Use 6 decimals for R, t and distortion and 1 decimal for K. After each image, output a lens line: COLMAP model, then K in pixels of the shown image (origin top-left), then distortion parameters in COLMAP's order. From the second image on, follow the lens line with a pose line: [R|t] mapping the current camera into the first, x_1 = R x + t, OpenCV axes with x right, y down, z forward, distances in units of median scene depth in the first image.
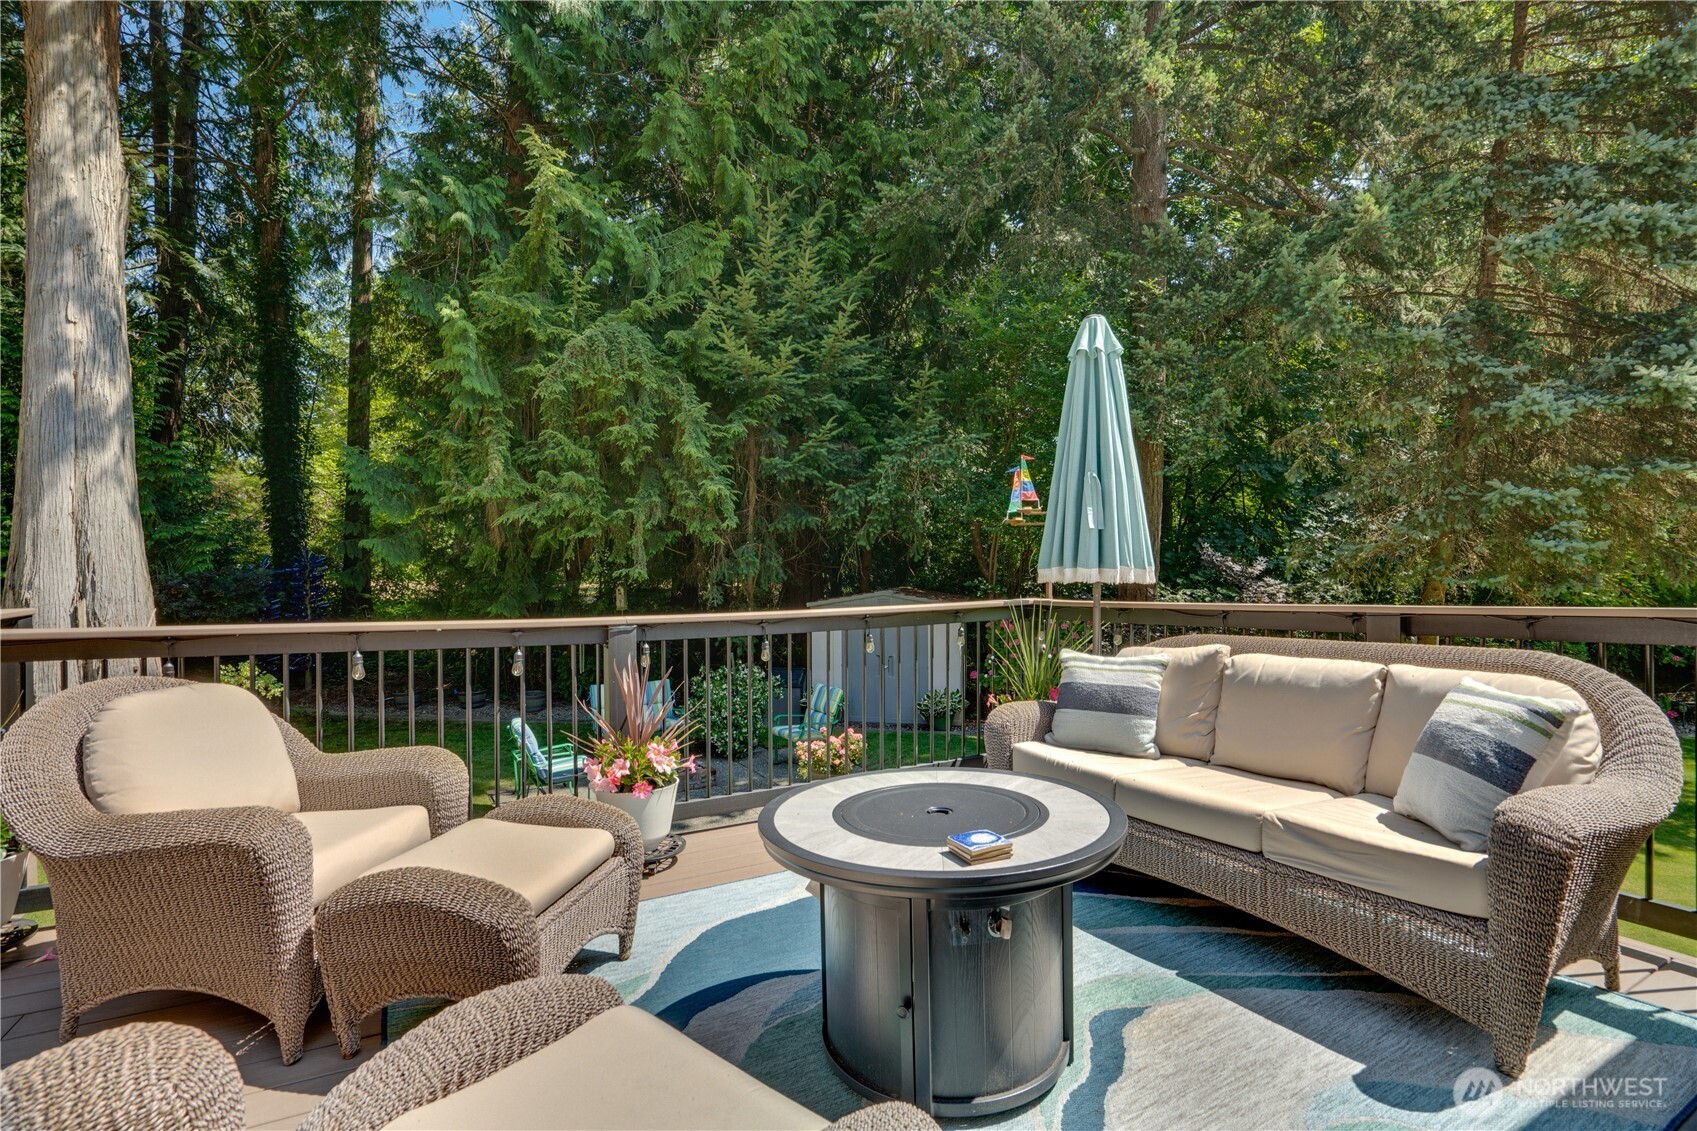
lens RADIAL K [[785.2, 0, 848.5], [0, 785.2, 565.5], [0, 0, 1]] dist [-0.049165, 0.016657]
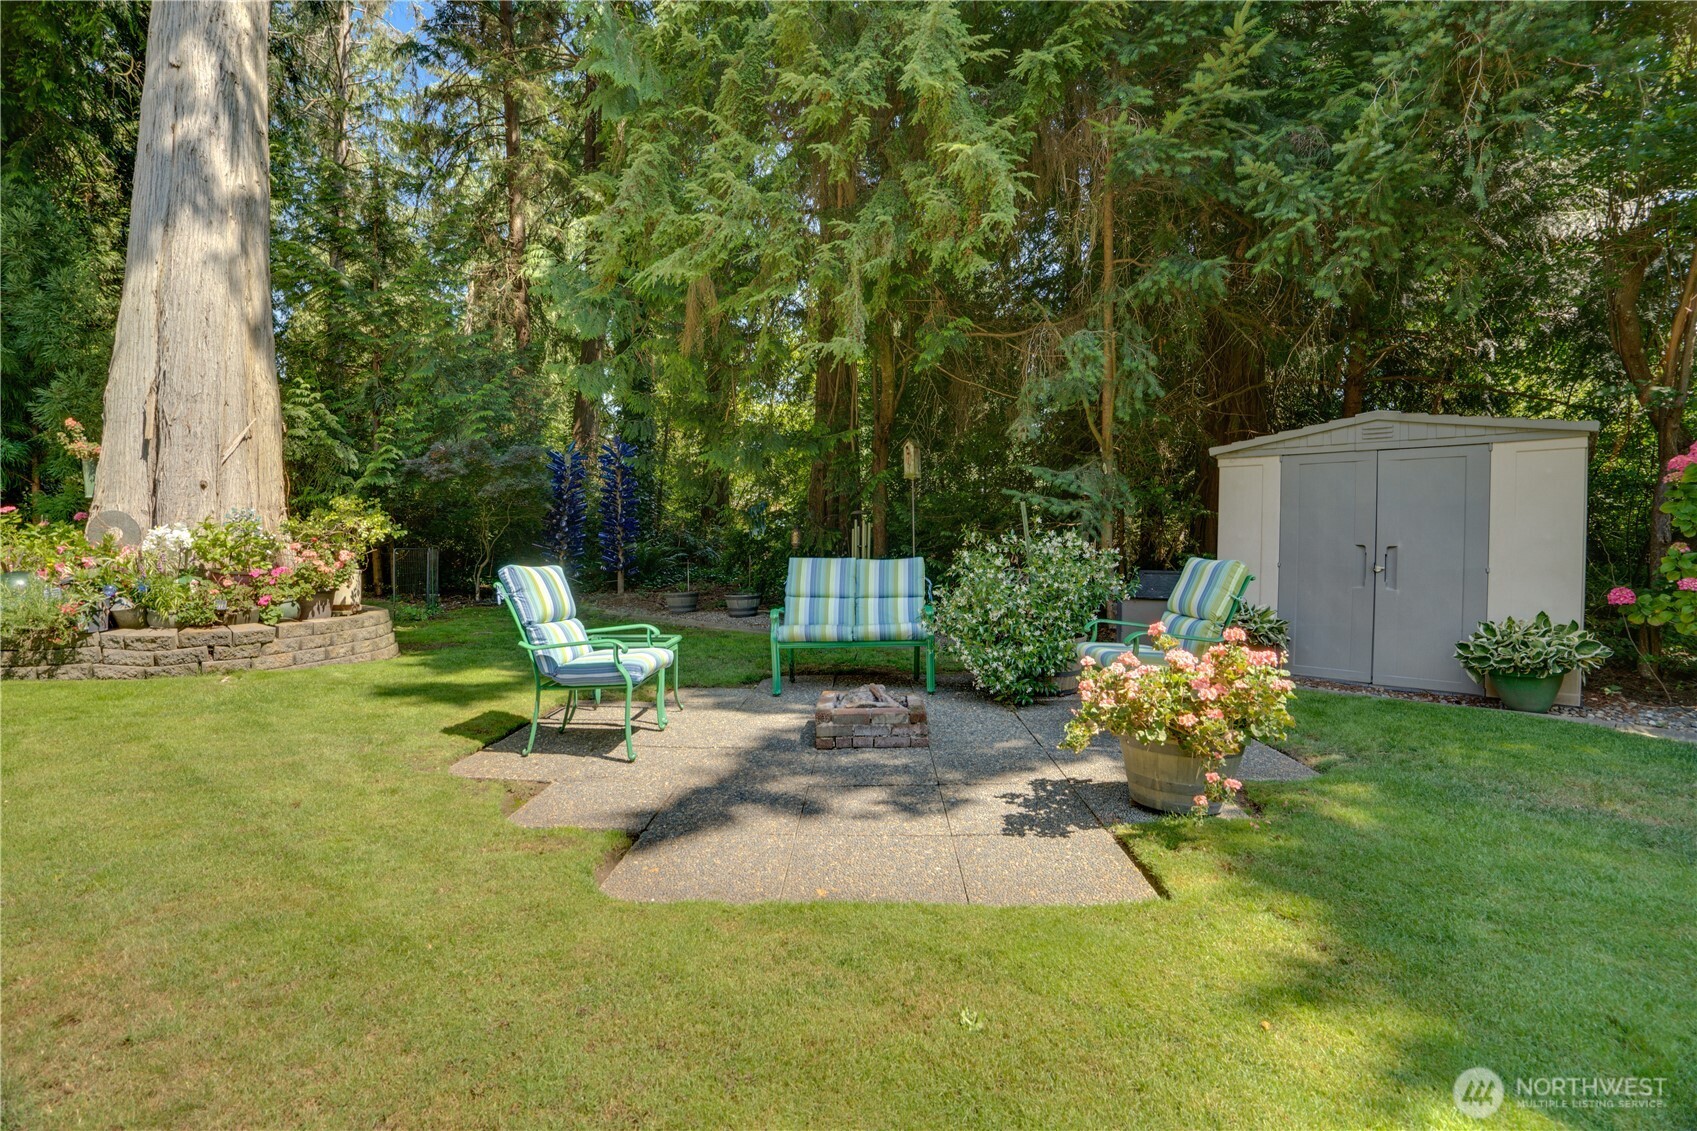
lens RADIAL K [[785.2, 0, 848.5], [0, 785.2, 565.5], [0, 0, 1]] dist [-0.049165, 0.016657]
pose [[0.841390, 0.022407, -0.539964, 0.044044], [-0.009072, 0.999585, 0.027345, 0.188242], [0.540353, -0.018109, 0.841244, 0.683049]]
